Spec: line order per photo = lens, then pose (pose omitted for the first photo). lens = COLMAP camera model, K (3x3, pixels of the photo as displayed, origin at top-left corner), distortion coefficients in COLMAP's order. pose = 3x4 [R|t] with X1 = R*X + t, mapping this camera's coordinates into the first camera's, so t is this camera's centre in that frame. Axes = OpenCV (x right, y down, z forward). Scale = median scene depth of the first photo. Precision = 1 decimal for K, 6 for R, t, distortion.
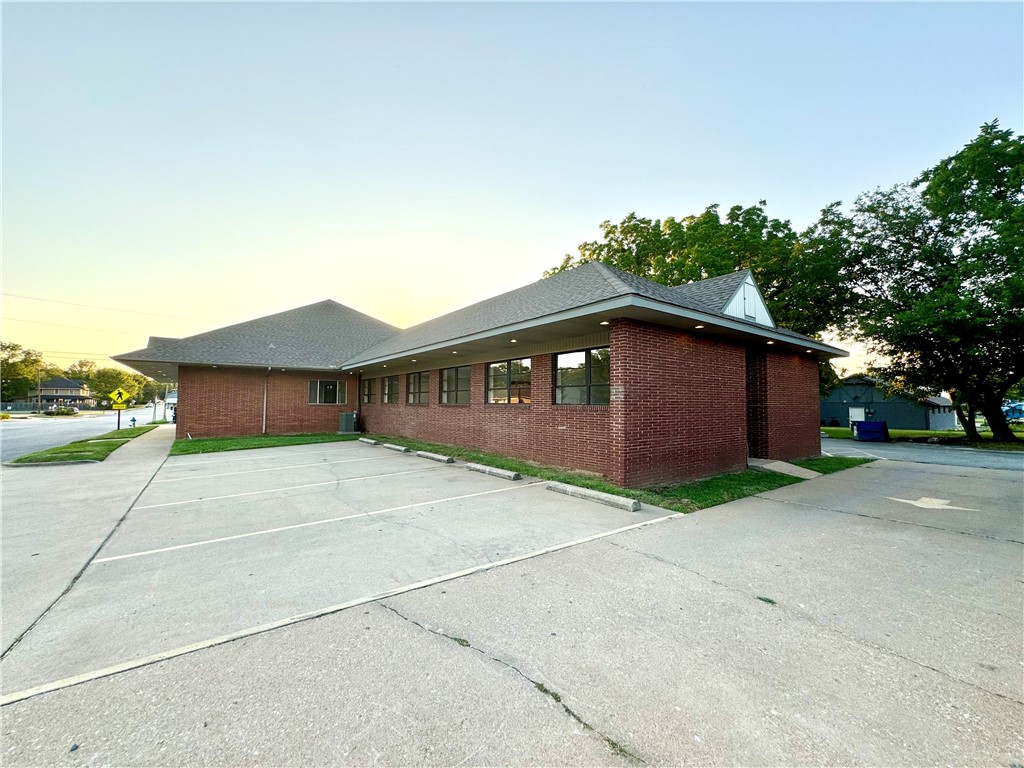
lens RADIAL K [[410.3, 0, 510.6], [0, 410.3, 386.0], [0, 0, 1]] dist [-0.002116, 0.000289]
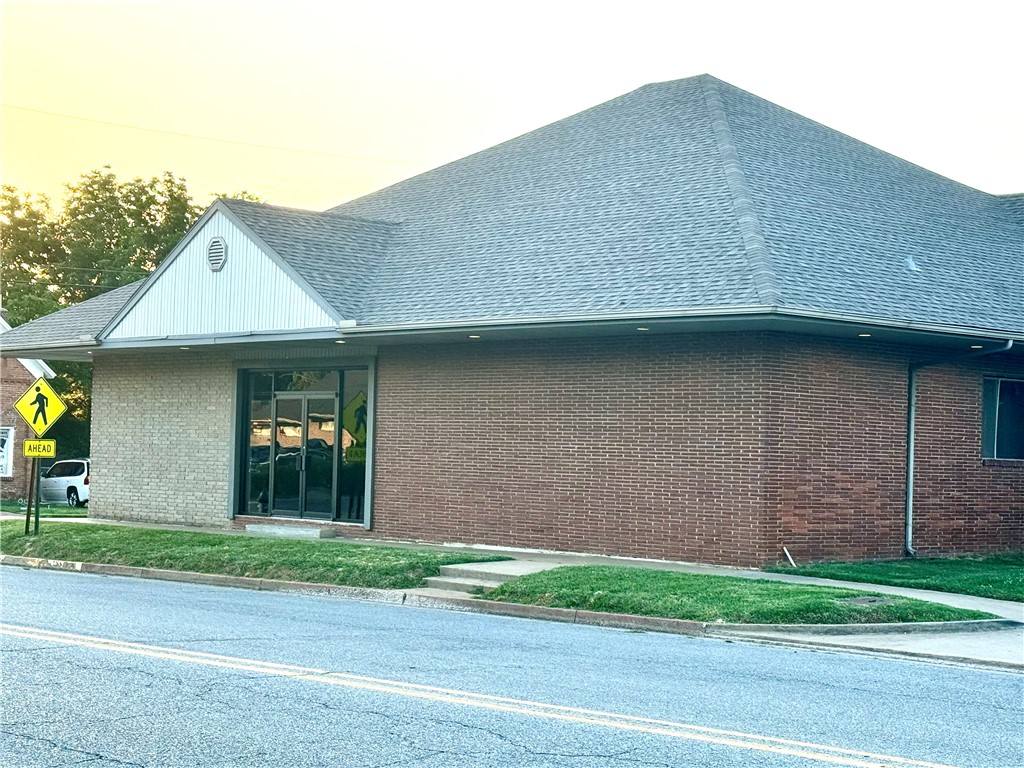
lens RADIAL K [[1799.6, 0, 516.7], [0, 1799.6, 384.4], [0, 0, 1]] dist [0.156530, 0.000000]
pose [[0.994573, 0.026075, 0.100726, -1.033737], [-0.026663, 0.999634, 0.004499, -0.008099], [-0.100571, -0.007160, 0.994904, -0.310359]]
